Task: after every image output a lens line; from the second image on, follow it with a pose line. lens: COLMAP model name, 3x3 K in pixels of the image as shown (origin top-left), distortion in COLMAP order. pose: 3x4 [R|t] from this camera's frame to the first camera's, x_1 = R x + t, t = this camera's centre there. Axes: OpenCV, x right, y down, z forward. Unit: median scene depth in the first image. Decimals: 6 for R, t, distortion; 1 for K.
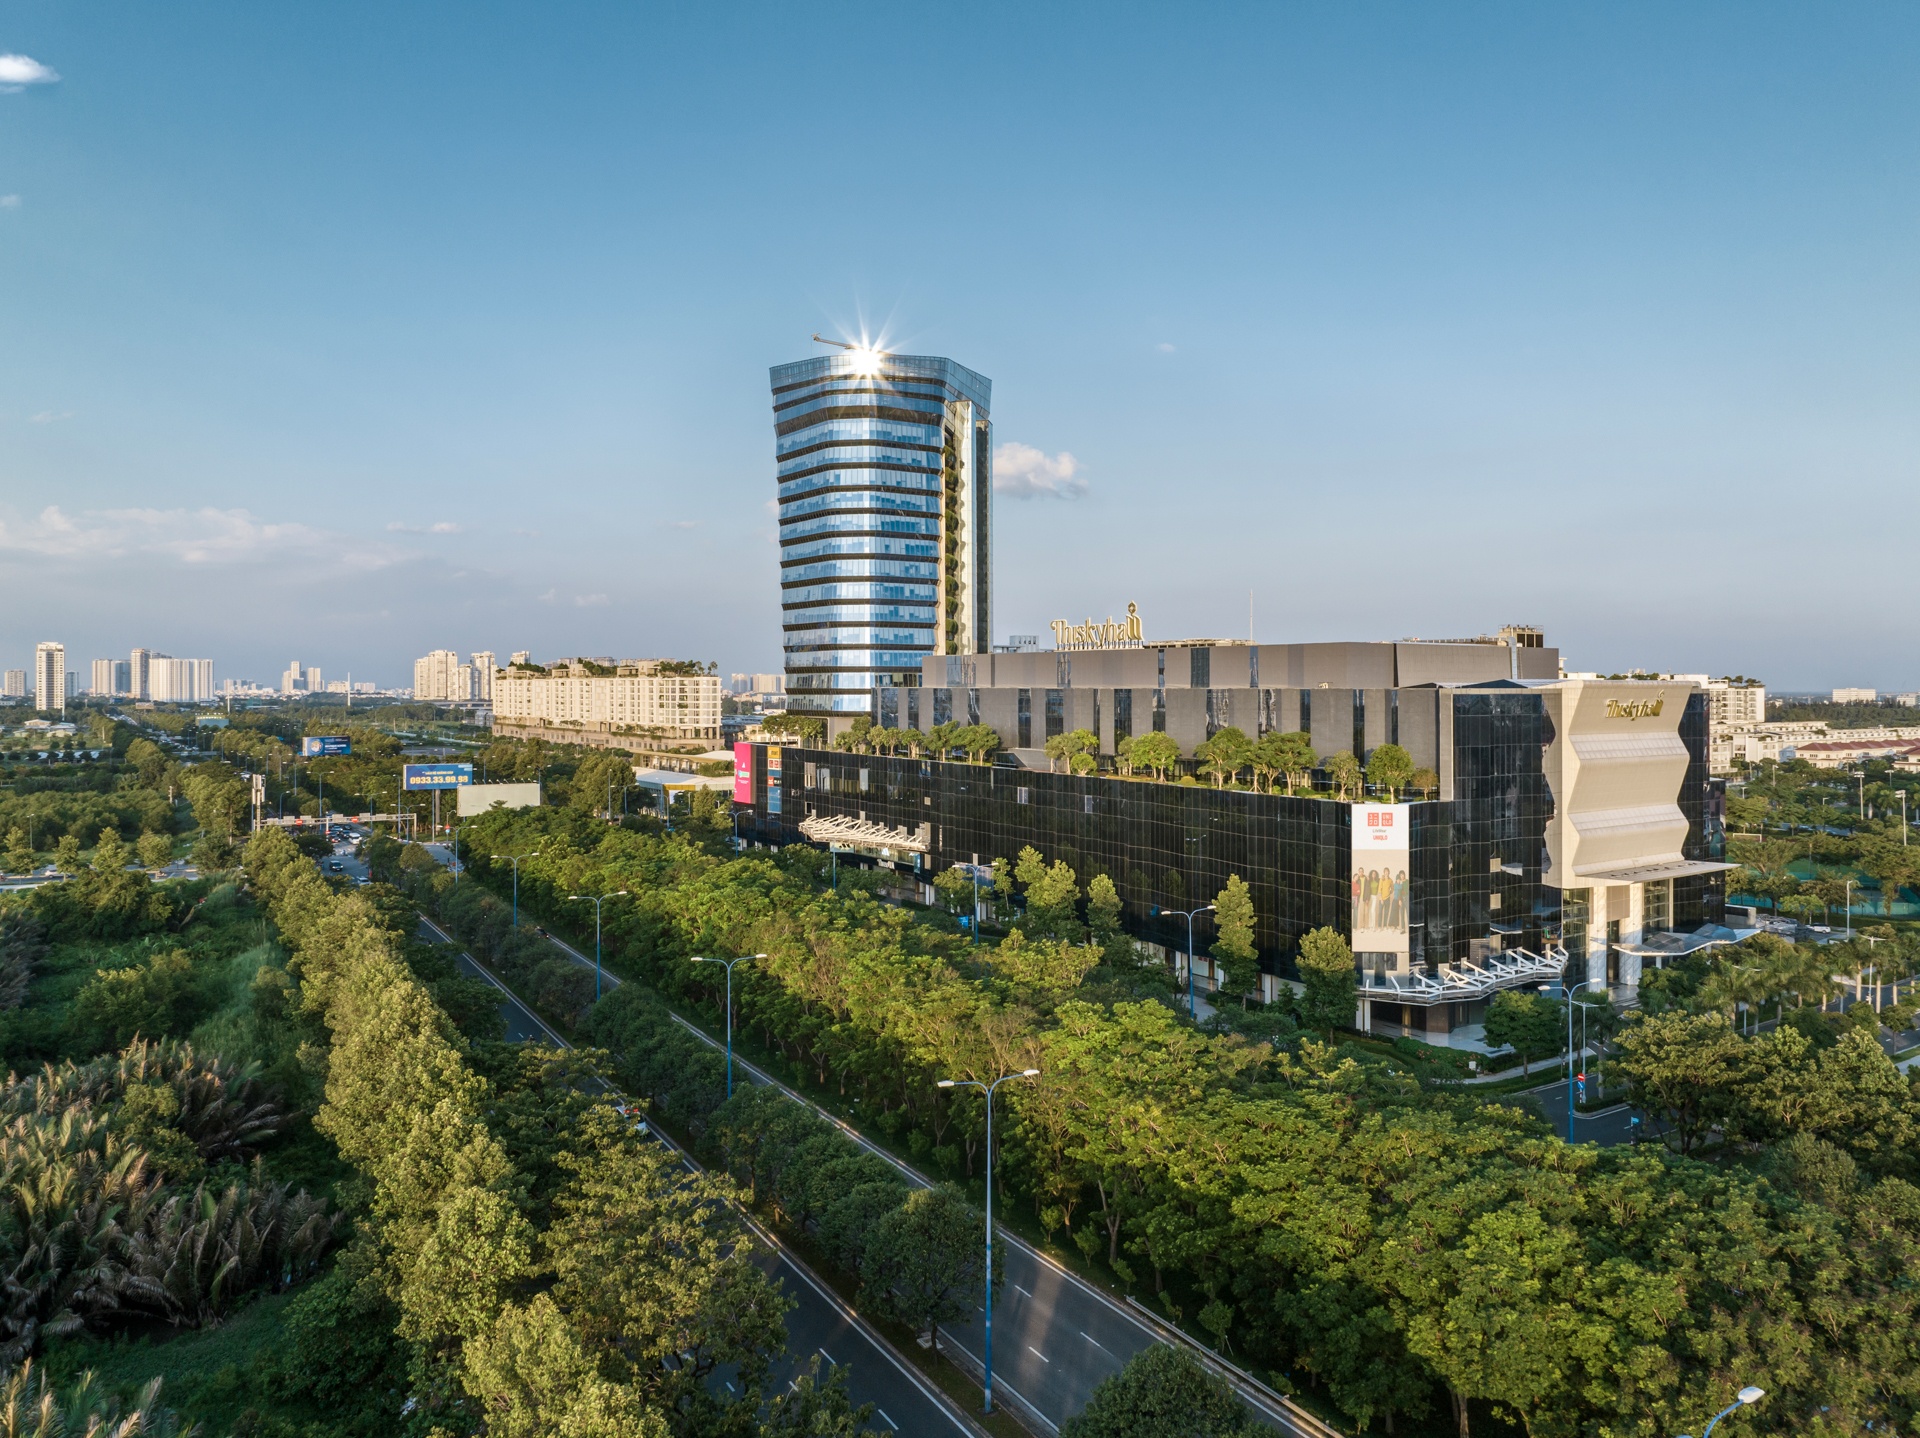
lens RADIAL K [[1386.0, 0, 958.7], [0, 1386.0, 690.6], [0, 0, 1]] dist [-0.046335, 0.020554]
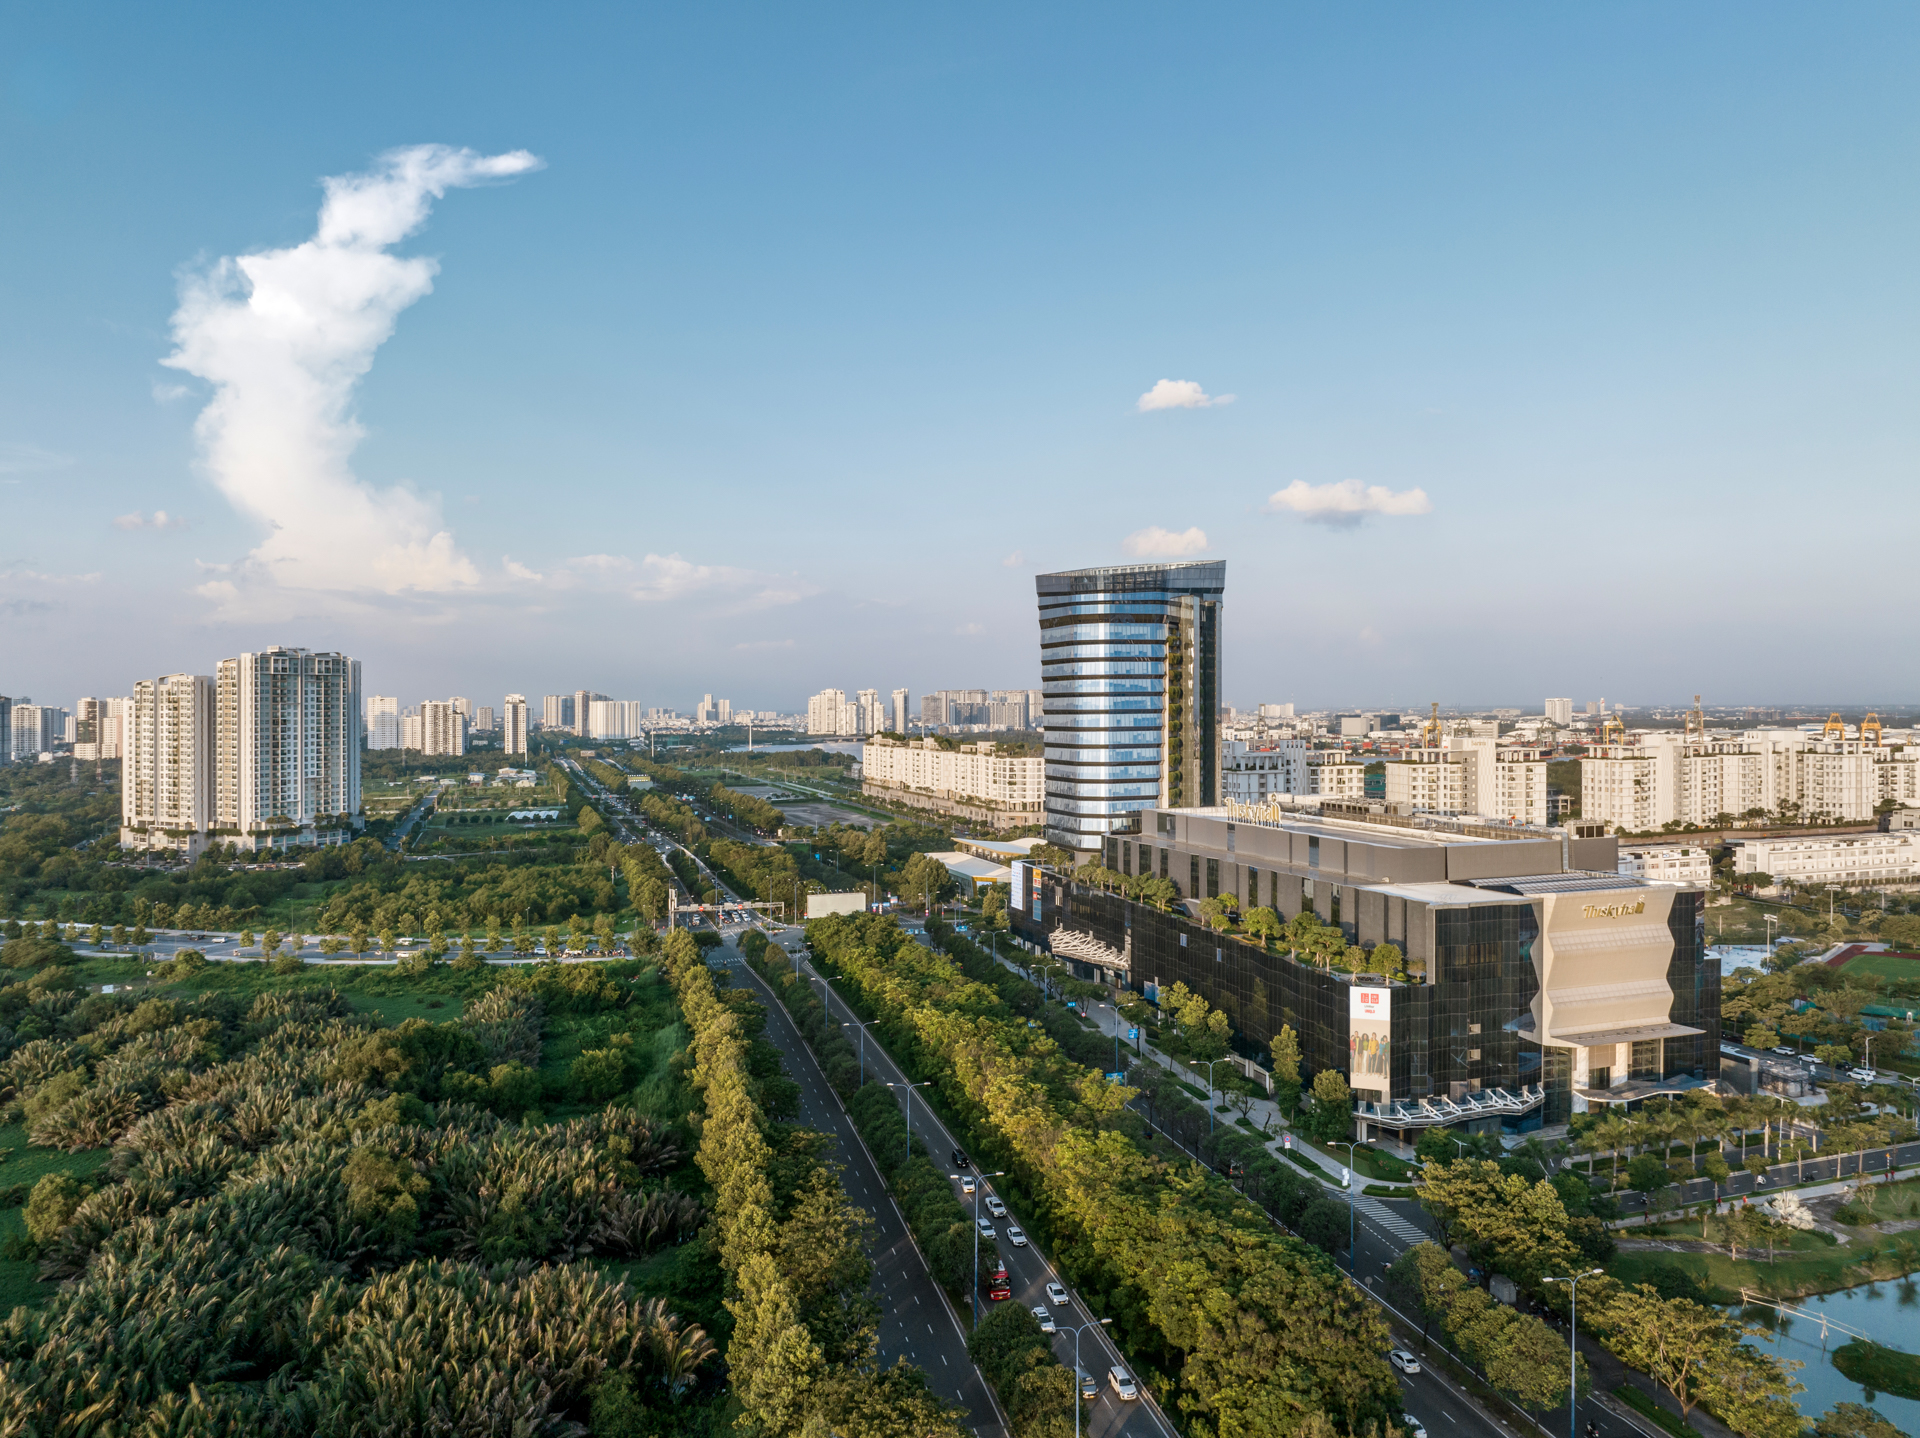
lens RADIAL K [[1325.4, 0, 960.0], [0, 1325.4, 719.0], [0, 0, 1]] dist [0.001281, -0.097566]
pose [[0.965935, -0.002509, -0.258772, 0.194375], [0.001100, 0.999984, -0.005589, -0.153013], [0.258782, 0.005114, 0.965922, -0.366630]]
